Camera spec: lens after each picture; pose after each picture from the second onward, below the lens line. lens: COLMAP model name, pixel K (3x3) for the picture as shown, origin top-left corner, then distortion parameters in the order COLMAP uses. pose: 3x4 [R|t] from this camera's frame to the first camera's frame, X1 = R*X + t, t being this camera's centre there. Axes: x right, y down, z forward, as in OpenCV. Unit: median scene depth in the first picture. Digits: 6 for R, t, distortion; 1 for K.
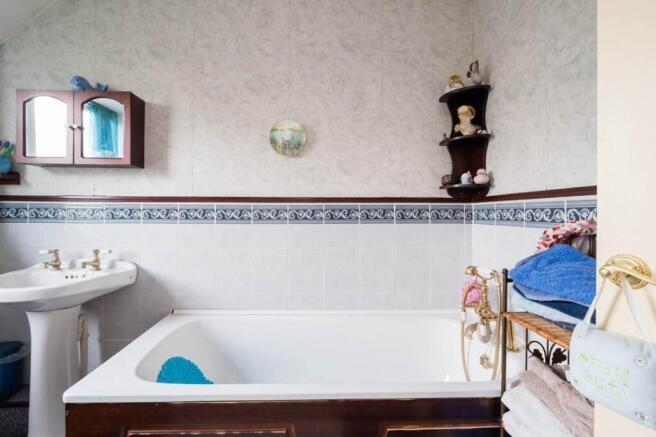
lens RADIAL K [[288.1, 0, 318.1], [0, 288.1, 217.3], [0, 0, 1]] dist [-0.012003, 0.001914]
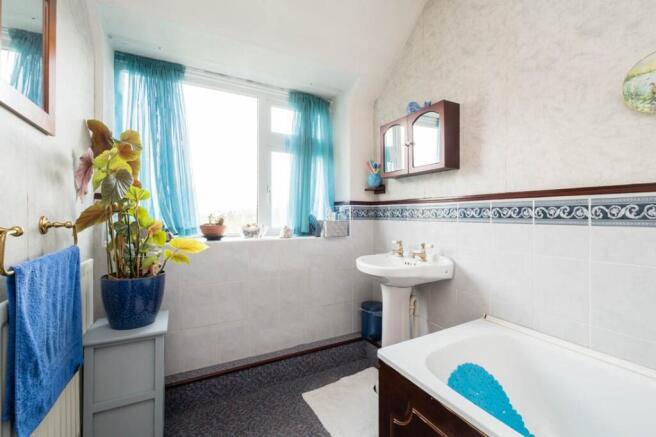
lens RADIAL K [[288.1, 0, 329.5], [0, 288.1, 215.5], [0, 0, 1]] dist [-0.012003, 0.001914]
pose [[0.427017, -0.002981, -0.904239, 0.128049], [0.001204, 0.999996, -0.002729, -0.000059], [0.904243, 0.000077, 0.427019, 0.139262]]
